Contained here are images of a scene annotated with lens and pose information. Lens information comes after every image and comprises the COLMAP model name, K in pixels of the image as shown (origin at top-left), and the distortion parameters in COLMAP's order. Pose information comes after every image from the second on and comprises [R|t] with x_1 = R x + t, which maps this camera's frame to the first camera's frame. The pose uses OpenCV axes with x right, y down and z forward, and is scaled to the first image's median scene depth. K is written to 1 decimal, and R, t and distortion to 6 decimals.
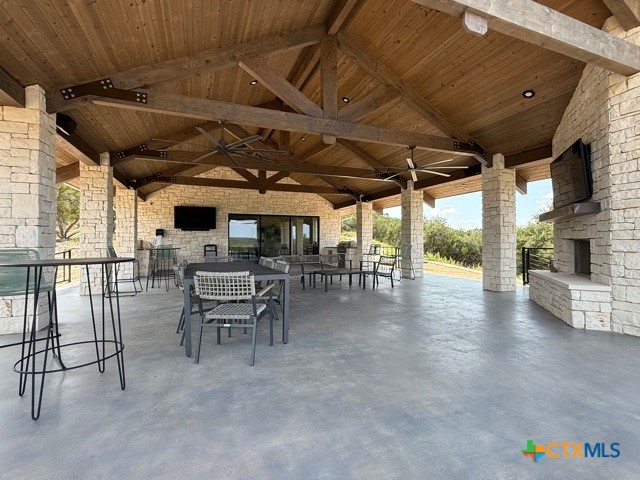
lens RADIAL K [[309.0, 0, 320.0], [0, 309.0, 240.0], [0, 0, 1]] dist [-0.000616, 0.000158]
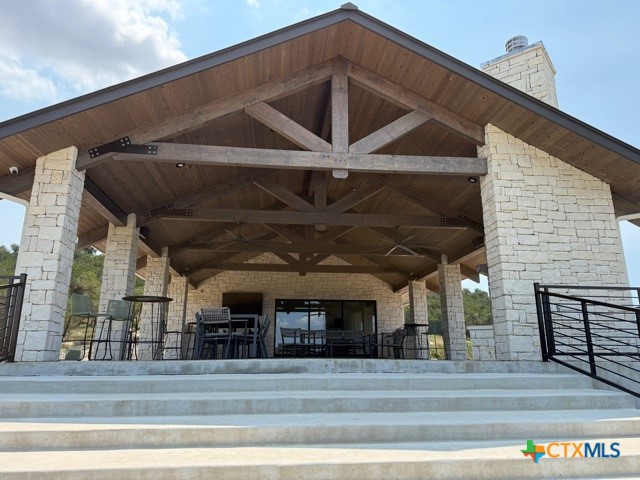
lens RADIAL K [[443.4, 0, 322.0], [0, 443.4, 239.3], [0, 0, 1]] dist [0.100318, -0.126072]
pose [[0.965454, -0.065088, -0.252312, 0.617945], [0.001597, 0.969760, -0.244056, 0.216751], [0.260567, 0.235222, 0.936363, -0.887271]]
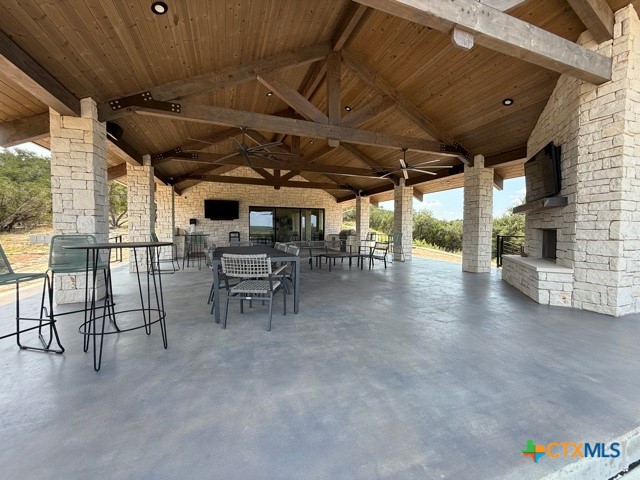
lens RADIAL K [[257.6, 0, 318.1], [0, 257.6, 239.4], [0, 0, 1]] dist [-0.000473, -0.000078]
pose [[0.999629, 0.006005, -0.026559, -0.001030], [-0.004864, 0.999071, 0.042813, 0.000027], [0.026791, -0.042668, 0.998730, 0.002646]]
